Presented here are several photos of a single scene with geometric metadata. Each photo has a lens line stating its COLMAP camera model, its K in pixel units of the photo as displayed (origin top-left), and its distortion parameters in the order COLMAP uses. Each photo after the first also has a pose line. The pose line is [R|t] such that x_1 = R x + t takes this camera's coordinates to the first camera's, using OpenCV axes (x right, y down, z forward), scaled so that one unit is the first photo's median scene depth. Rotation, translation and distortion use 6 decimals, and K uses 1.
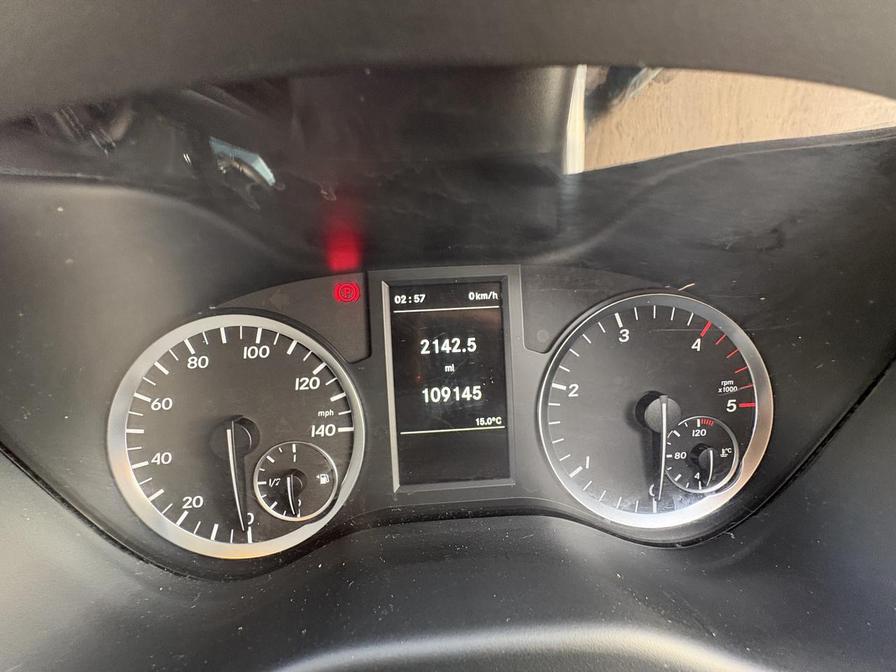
lens RADIAL K [[355.3, 0, 447.7], [0, 355.3, 333.3], [0, 0, 1]] dist [-0.006523, 0.000631]
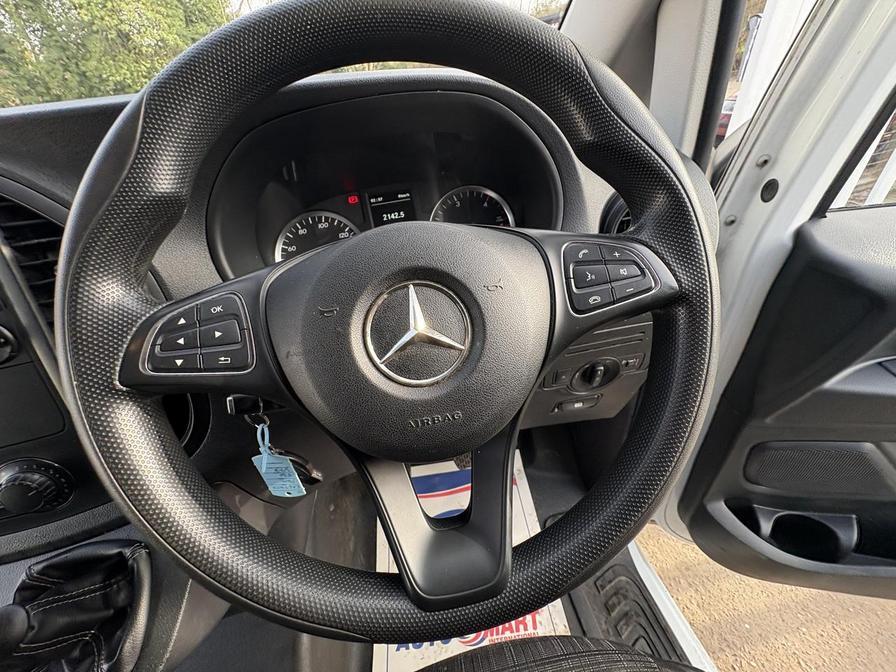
lens RADIAL K [[355.3, 0, 445.7], [0, 355.3, 340.4], [0, 0, 1]] dist [-0.006523, 0.000631]
pose [[0.989350, -0.139273, 0.042299, 0.148747], [0.136230, 0.988349, 0.067877, 0.847990], [-0.051260, -0.061391, 0.996797, -1.775492]]
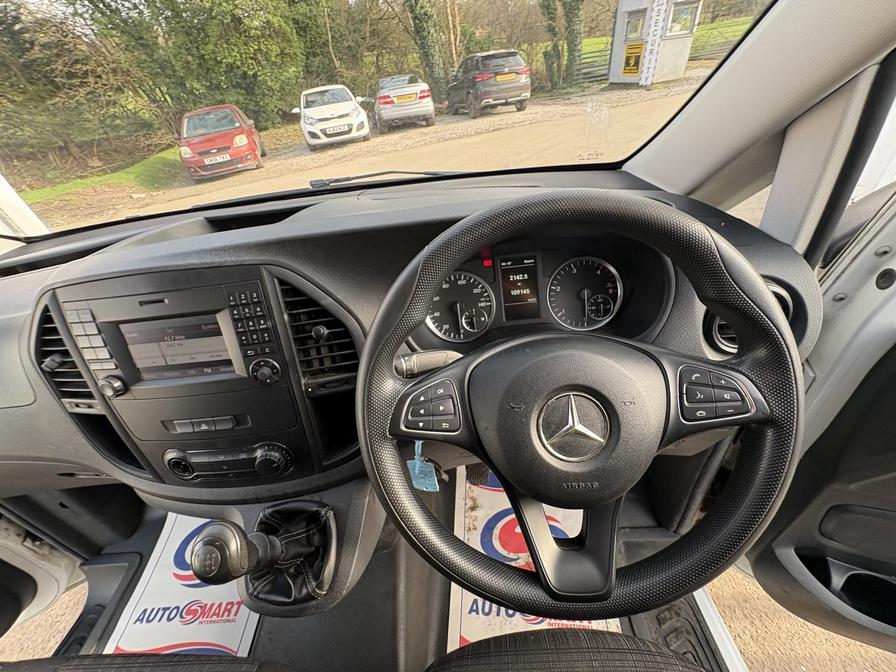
lens RADIAL K [[355.3, 0, 440.5], [0, 355.3, 335.8], [0, 0, 1]] dist [-0.006523, 0.000631]
pose [[0.990592, -0.040151, -0.130824, -0.309228], [0.053672, 0.993384, 0.101522, 0.202847], [0.125882, -0.107589, 0.986194, -2.417144]]
